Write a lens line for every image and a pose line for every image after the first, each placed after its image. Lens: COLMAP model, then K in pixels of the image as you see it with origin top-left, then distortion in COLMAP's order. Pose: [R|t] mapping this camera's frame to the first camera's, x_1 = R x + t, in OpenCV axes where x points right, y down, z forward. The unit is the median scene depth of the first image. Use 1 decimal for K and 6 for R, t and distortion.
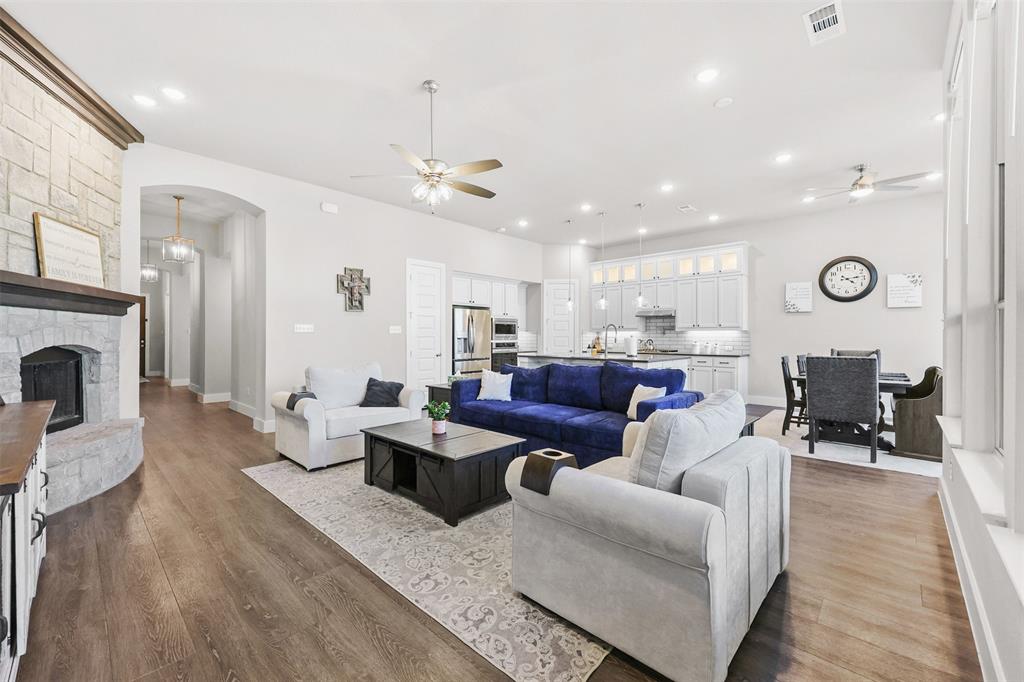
lens RADIAL K [[419.9, 0, 510.8], [0, 419.9, 340.6], [0, 0, 1]] dist [-0.001141, 0.000225]
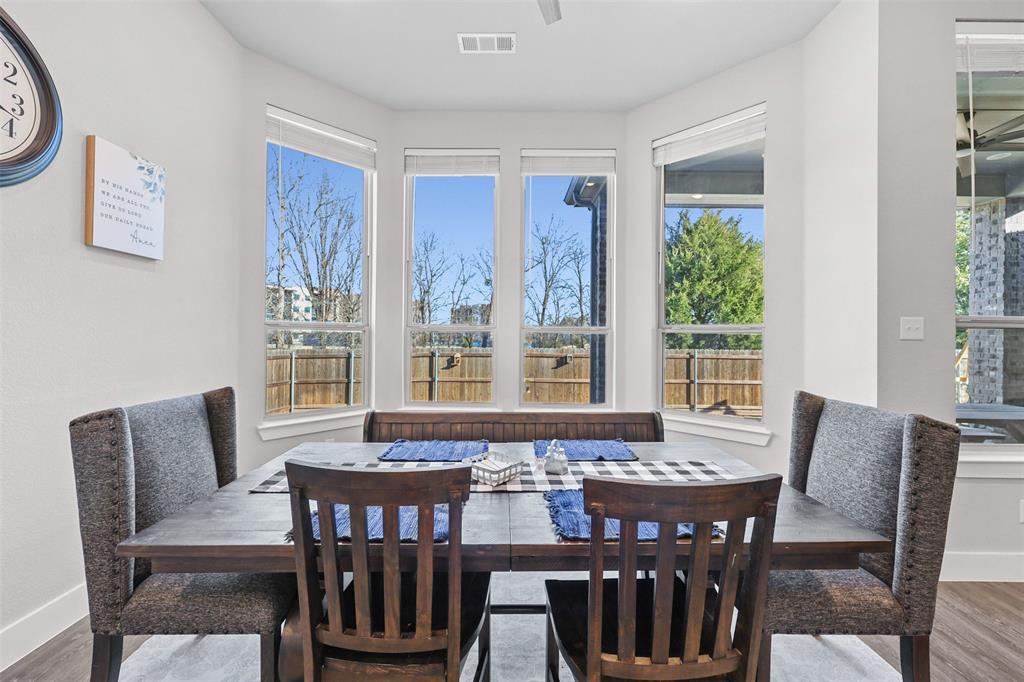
lens RADIAL K [[419.9, 0, 516.1], [0, 419.9, 332.4], [0, 0, 1]] dist [-0.001141, 0.000225]
pose [[-0.701163, -0.005619, 0.712978, 0.396422], [-0.004768, 0.999984, 0.003192, -0.016712], [-0.712985, -0.001162, -0.701179, 0.823170]]
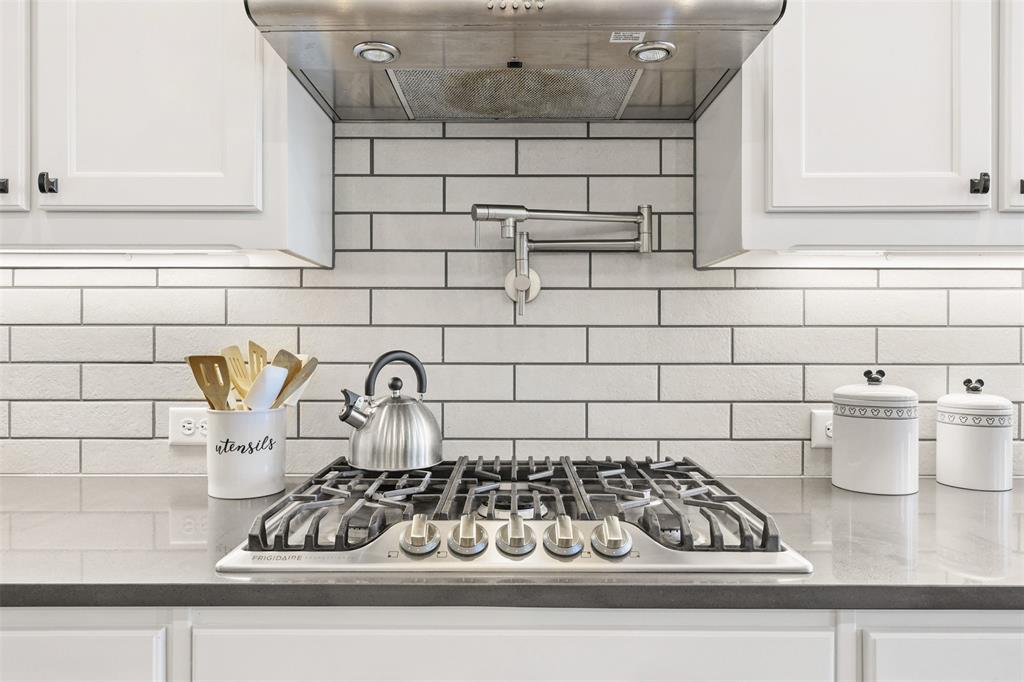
lens RADIAL K [[697.4, 0, 514.8], [0, 697.4, 335.9], [0, 0, 1]] dist [0.006413, 0.000958]
pose [[0.734601, -0.004424, 0.678485, 0.287200], [0.006790, 0.999977, -0.000832, -0.006310], [-0.678465, 0.005218, 0.734614, 1.007782]]
